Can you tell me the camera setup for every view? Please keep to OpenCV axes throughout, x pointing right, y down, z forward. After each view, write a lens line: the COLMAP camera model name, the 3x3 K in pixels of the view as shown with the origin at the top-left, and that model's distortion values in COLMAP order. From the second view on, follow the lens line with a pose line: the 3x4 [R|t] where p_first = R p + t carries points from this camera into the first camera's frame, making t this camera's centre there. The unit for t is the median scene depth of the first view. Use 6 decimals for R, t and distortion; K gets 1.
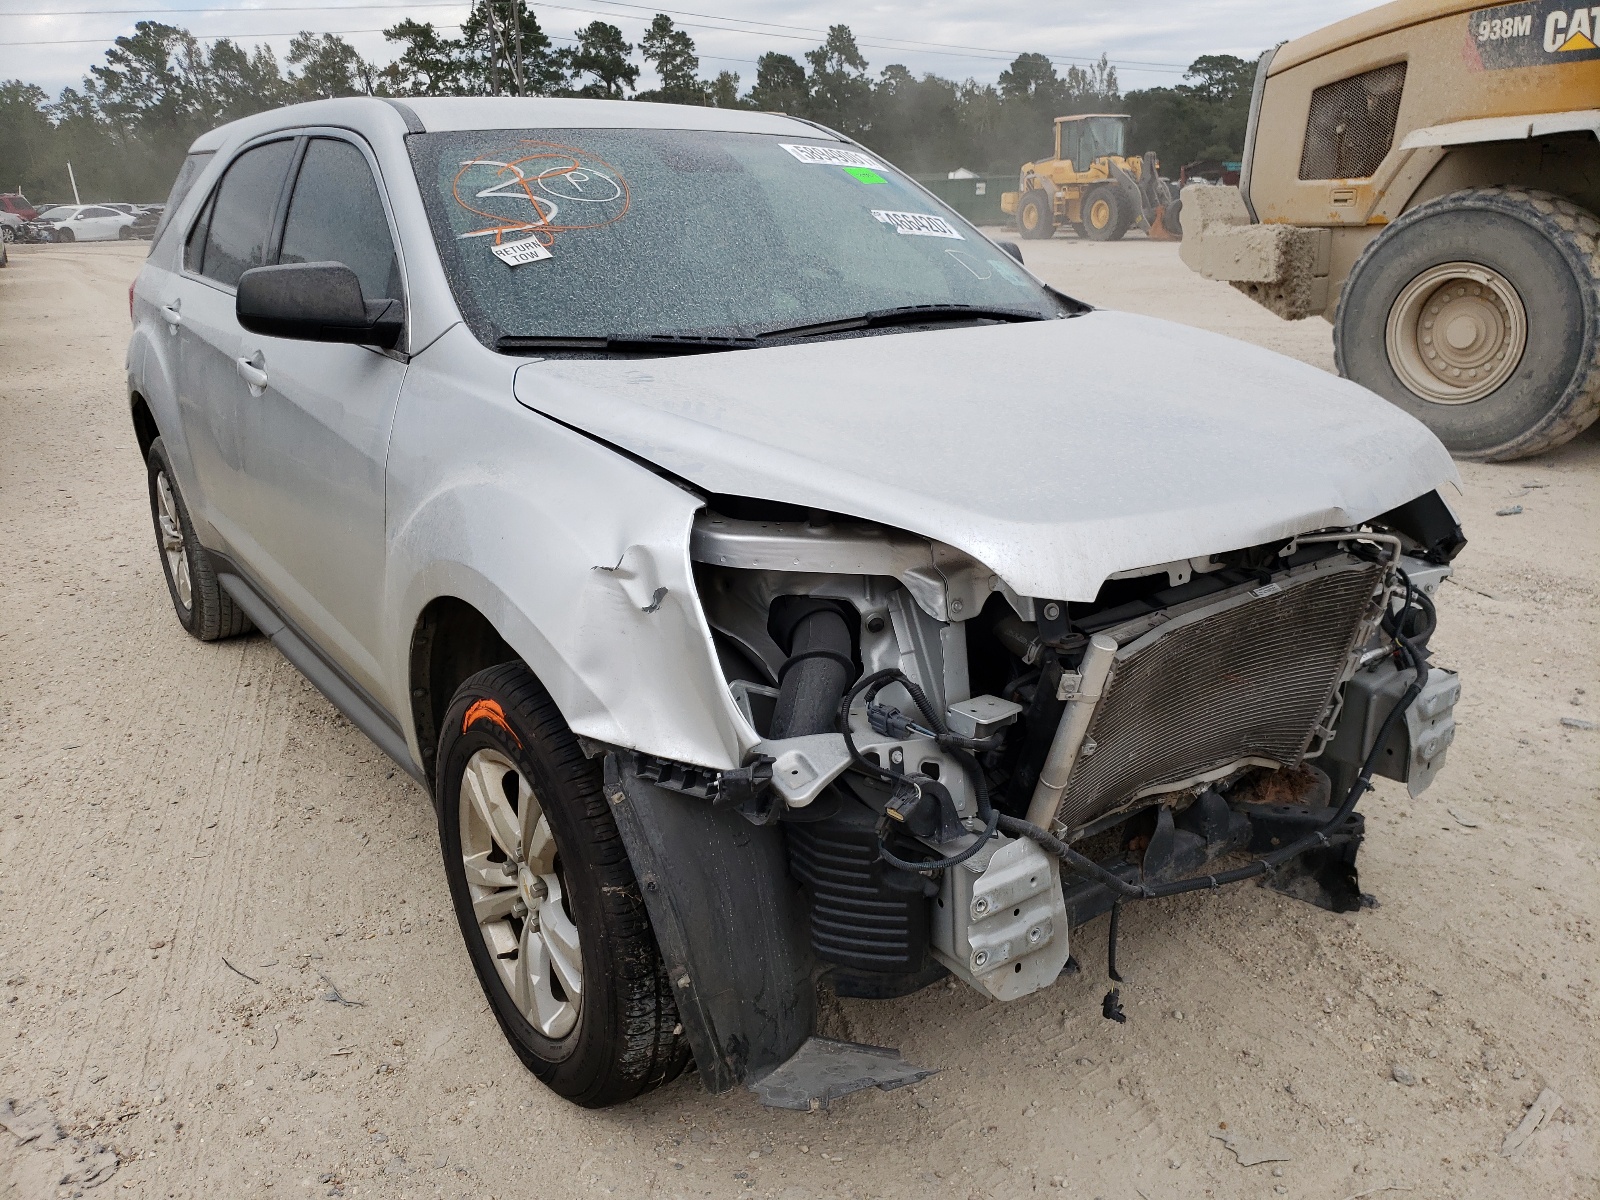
lens RADIAL K [[1260.7, 0, 800.0], [0, 1260.7, 600.0], [0, 0, 1]] dist [-0.011148, -0.003619]
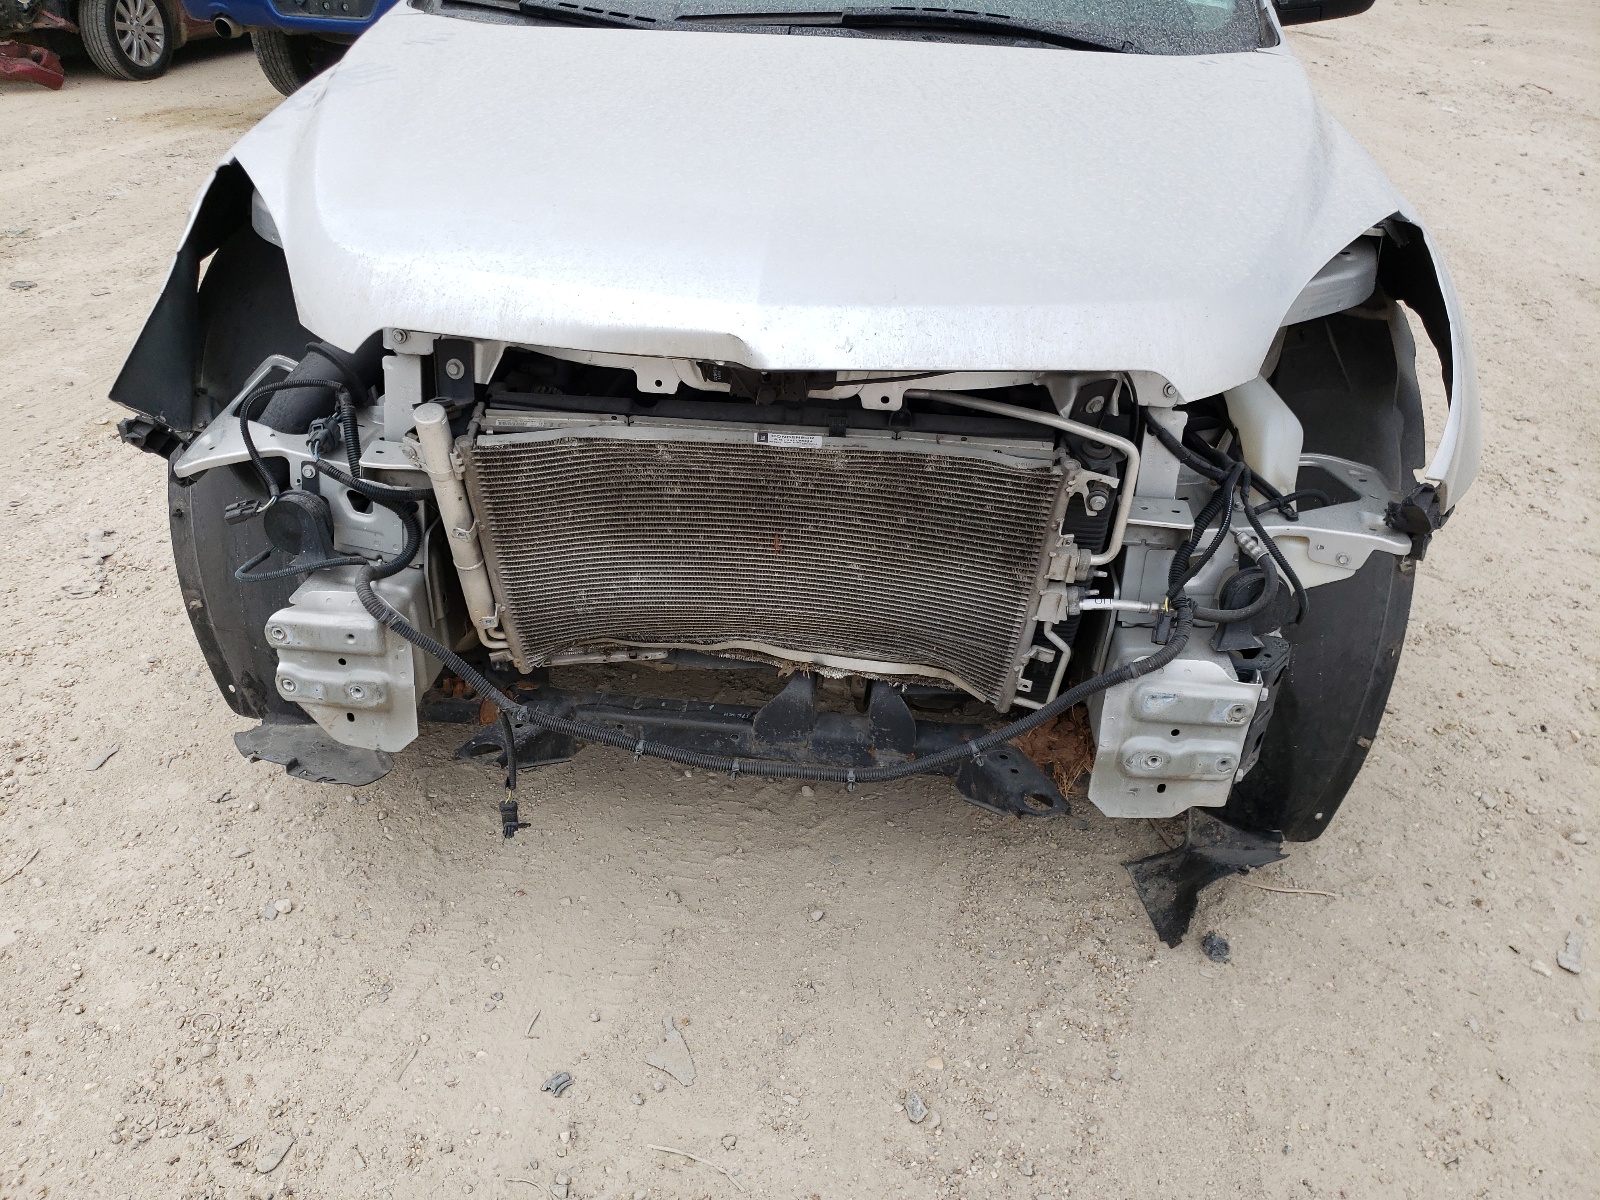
lens RADIAL K [[1260.7, 0, 800.0], [0, 1260.7, 600.0], [0, 0, 1]] dist [-0.011148, -0.003619]
pose [[0.754448, 0.375996, -0.537992, 0.704865], [-0.248526, 0.922274, 0.296049, -0.124042], [0.607489, -0.089649, 0.789253, 0.351230]]
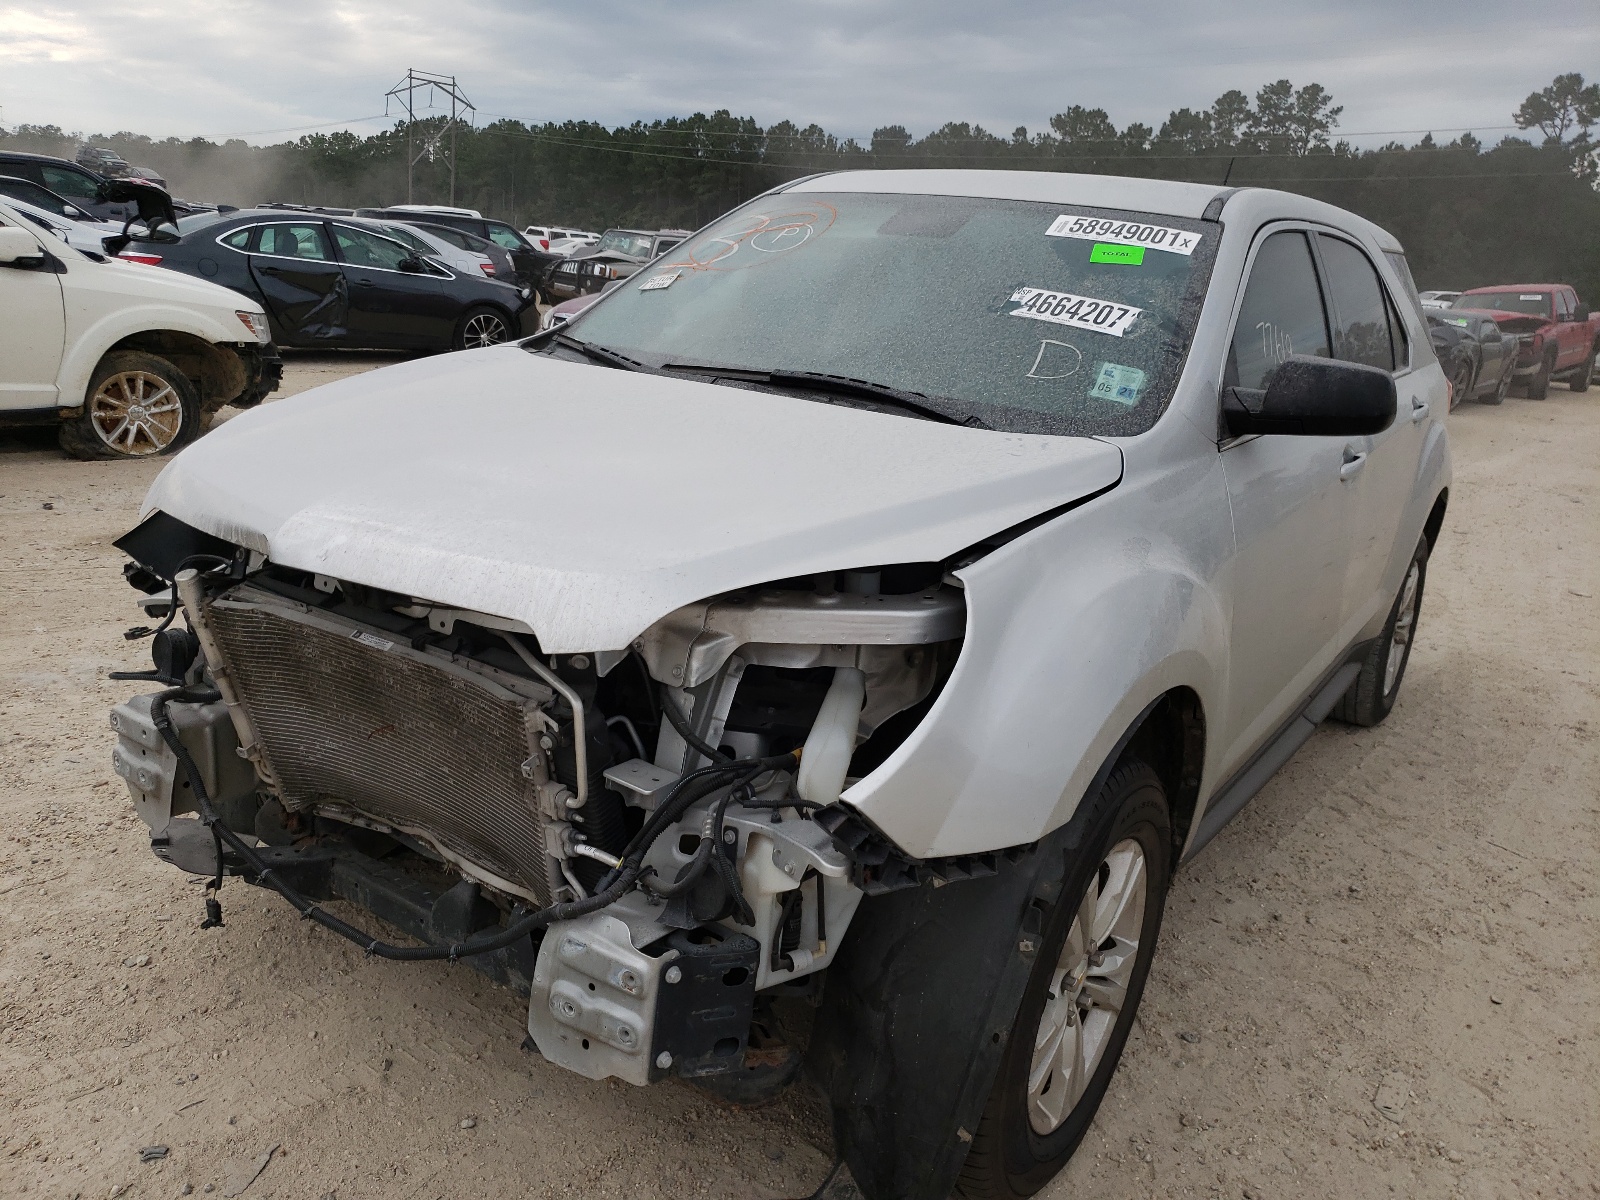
lens RADIAL K [[1260.7, 0, 800.0], [0, 1260.7, 600.0], [0, 0, 1]] dist [-0.011148, -0.003619]
pose [[0.335751, 0.296892, -0.893939, 1.133626], [-0.374092, 0.913005, 0.162719, -0.266324], [0.864480, 0.279782, 0.417607, 0.759969]]
